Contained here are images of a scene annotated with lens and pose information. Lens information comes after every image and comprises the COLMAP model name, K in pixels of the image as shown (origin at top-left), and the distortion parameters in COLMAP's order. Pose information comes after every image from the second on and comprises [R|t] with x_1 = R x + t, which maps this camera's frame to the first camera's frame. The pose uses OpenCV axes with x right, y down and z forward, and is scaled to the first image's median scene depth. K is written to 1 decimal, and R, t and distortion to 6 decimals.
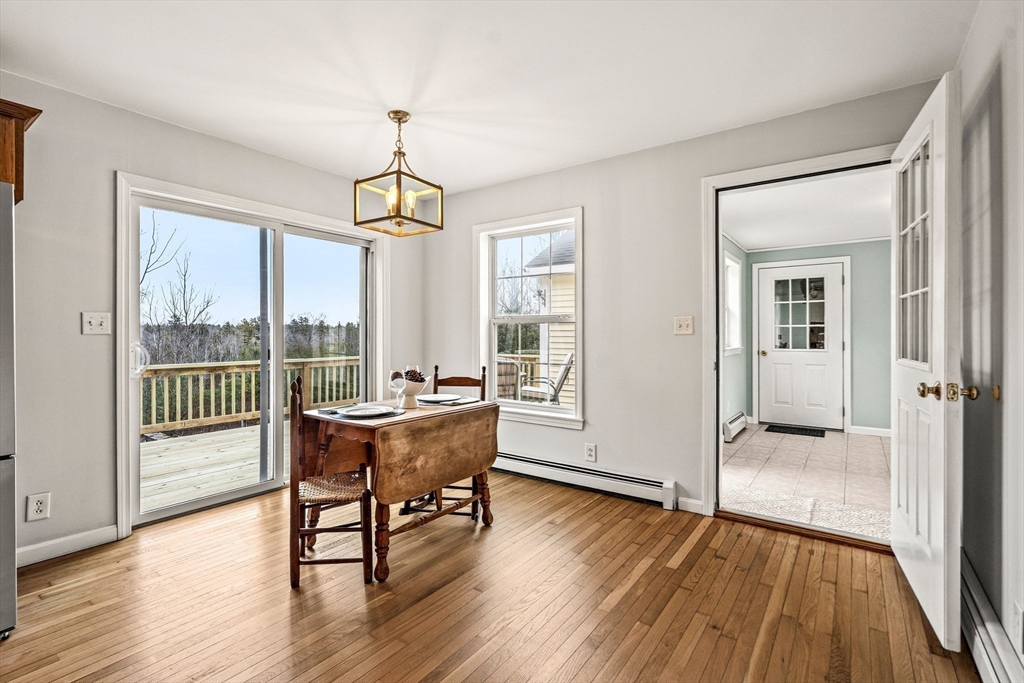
lens RADIAL K [[470.6, 0, 507.4], [0, 470.6, 332.7], [0, 0, 1]] dist [0.000950, 0.000607]
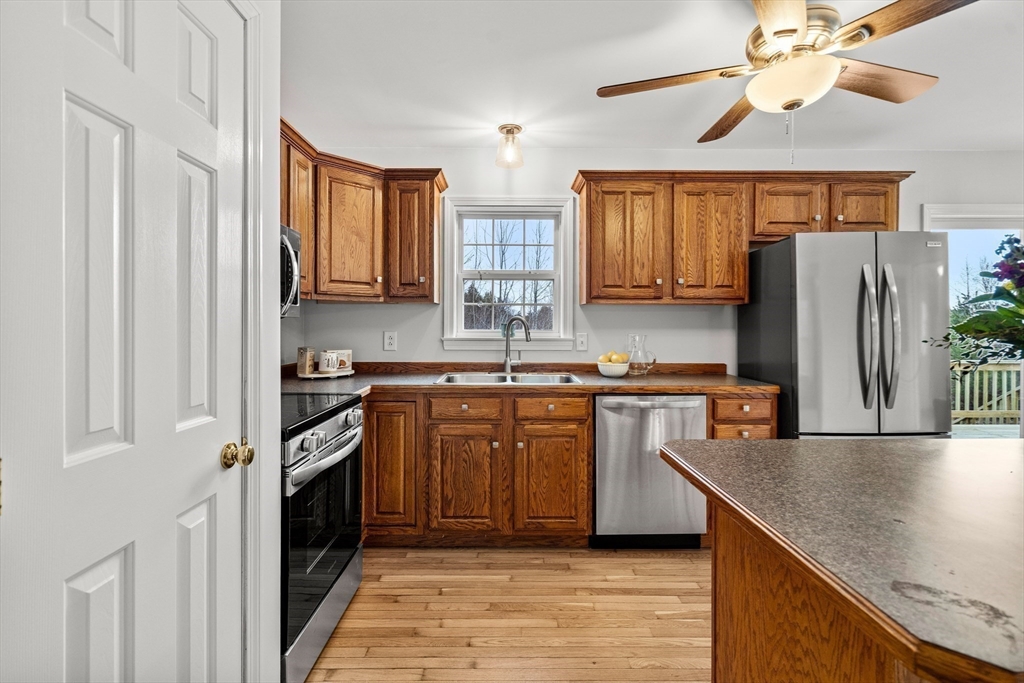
lens RADIAL K [[470.5, 0, 511.3], [0, 470.5, 327.7], [0, 0, 1]] dist [-0.001974, 0.000703]
pose [[0.595284, 0.004766, -0.803501, -0.390255], [-0.001019, 0.999986, 0.005177, -0.025037], [0.803514, -0.002263, 0.595281, -0.456142]]
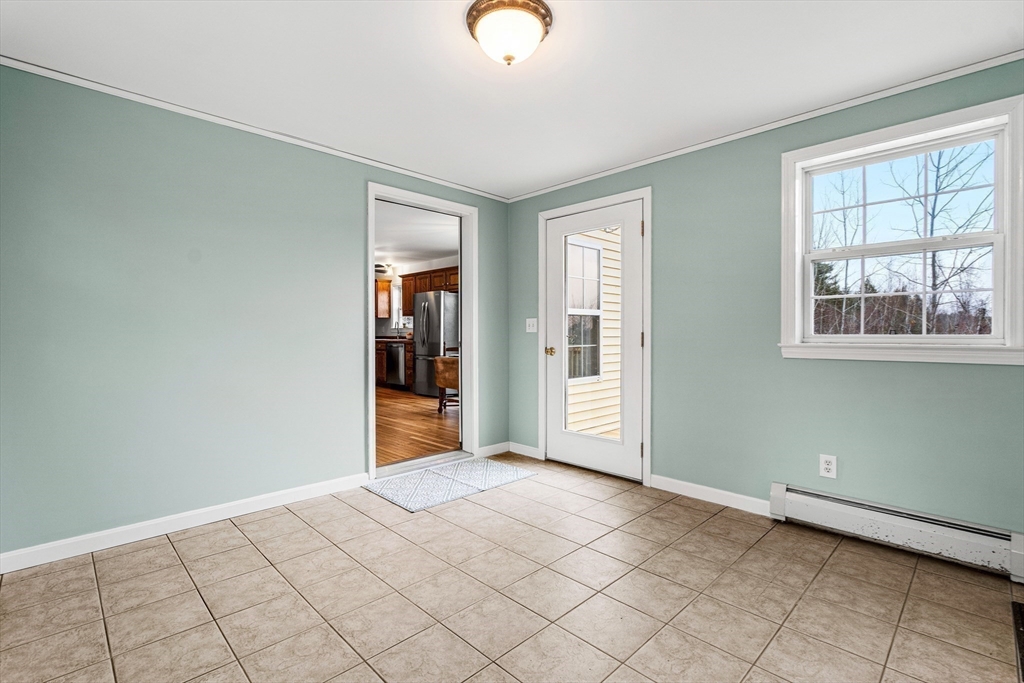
lens RADIAL K [[474.9, 0, 513.5], [0, 474.9, 335.2], [0, 0, 1]] dist [0.001485, 0.000505]
pose [[-0.155065, 0.006842, -0.987881, 1.648683], [0.005346, 0.999967, 0.006087, 0.031380], [0.987890, -0.004338, -0.155096, 1.253722]]
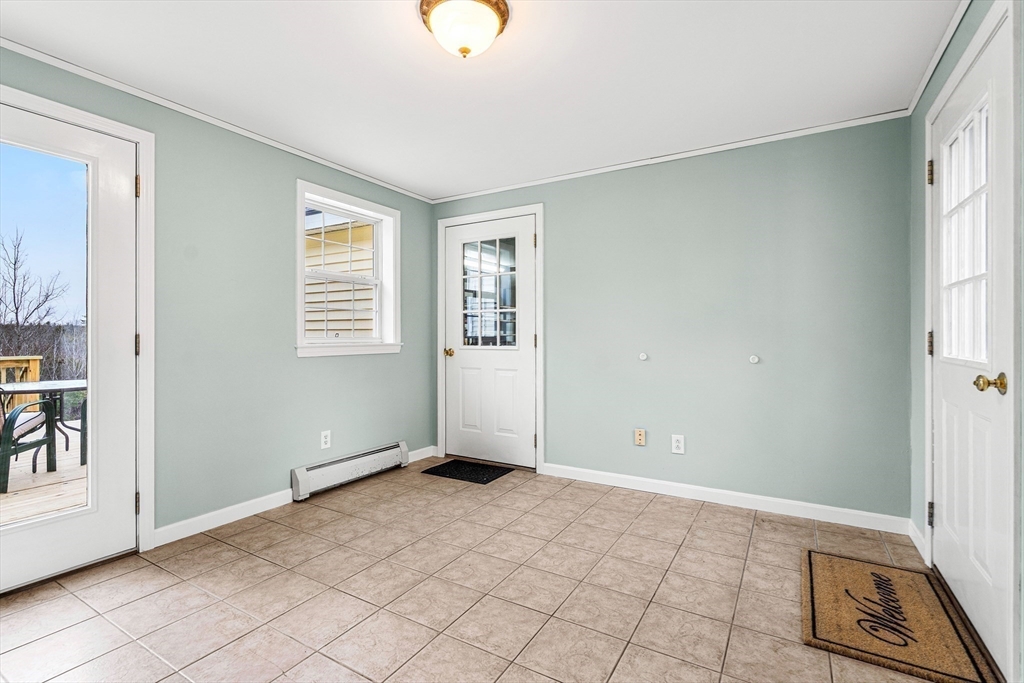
lens RADIAL K [[470.6, 0, 507.4], [0, 470.6, 332.7], [0, 0, 1]] dist [0.000950, 0.000607]
pose [[0.996385, 0.001614, 0.084936, 1.090535], [-0.001411, 0.999996, -0.002455, 0.031966], [-0.084939, 0.002327, 0.996383, 0.620649]]
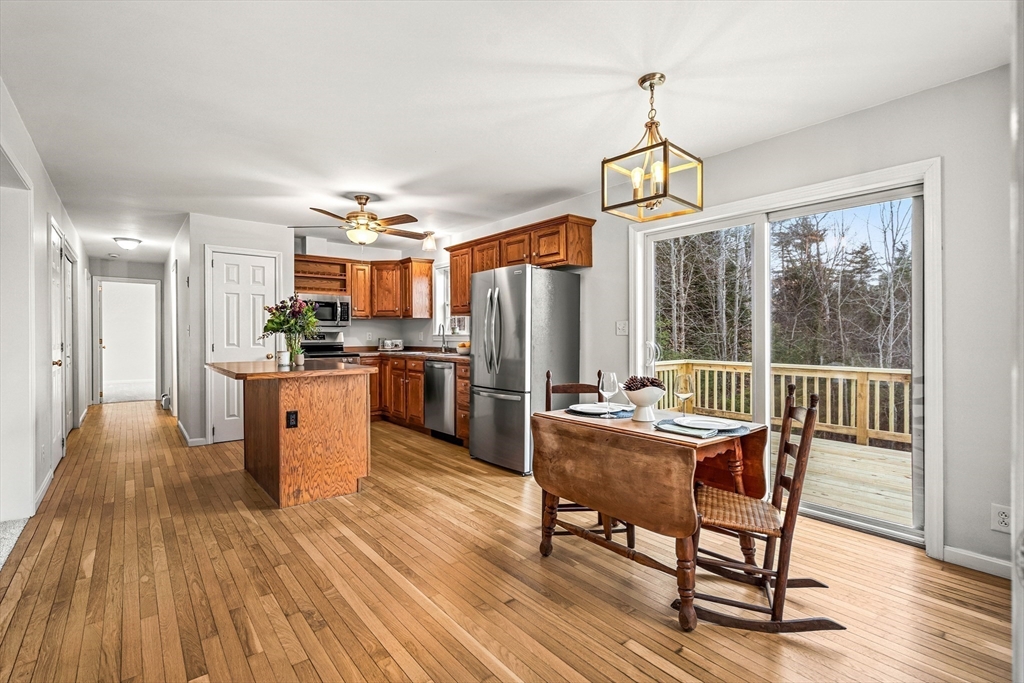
lens RADIAL K [[470.6, 0, 507.4], [0, 470.6, 332.7], [0, 0, 1]] dist [0.000950, 0.000607]
pose [[-0.256890, -0.003491, -0.966434, 0.557107], [0.002365, 0.999988, -0.004241, 0.002303], [0.966438, -0.003375, -0.256879, 0.801582]]
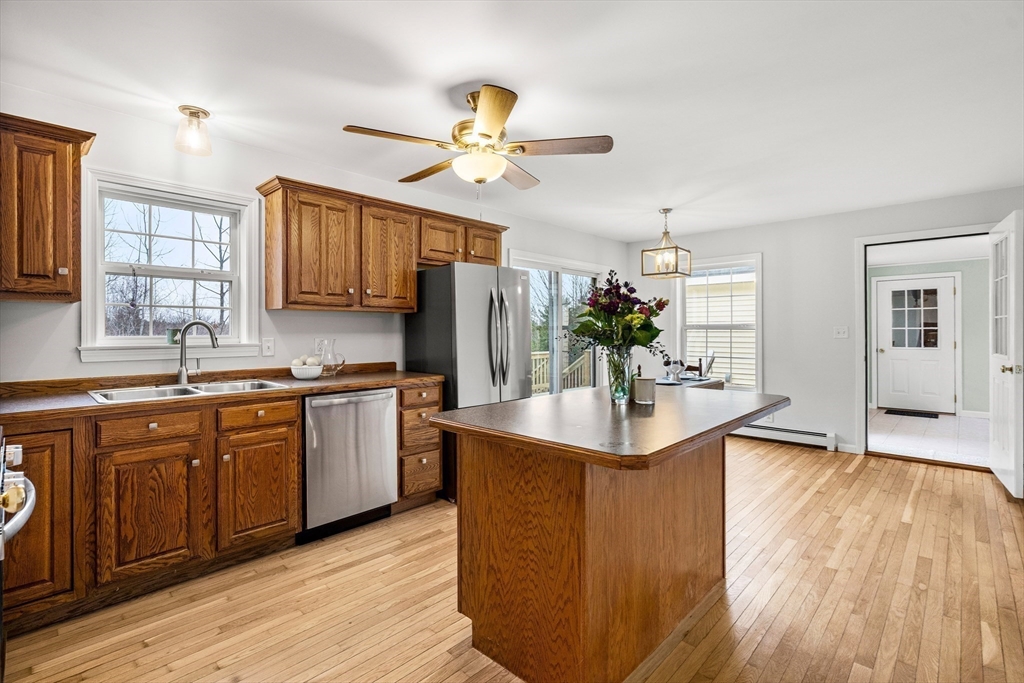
lens RADIAL K [[470.5, 0, 511.3], [0, 470.5, 327.7], [0, 0, 1]] dist [-0.001974, 0.000703]
pose [[0.991085, -0.002603, -0.133204, -0.465588], [0.002096, 0.999990, -0.003941, -0.025187], [0.133213, 0.003627, 0.991081, -0.636495]]
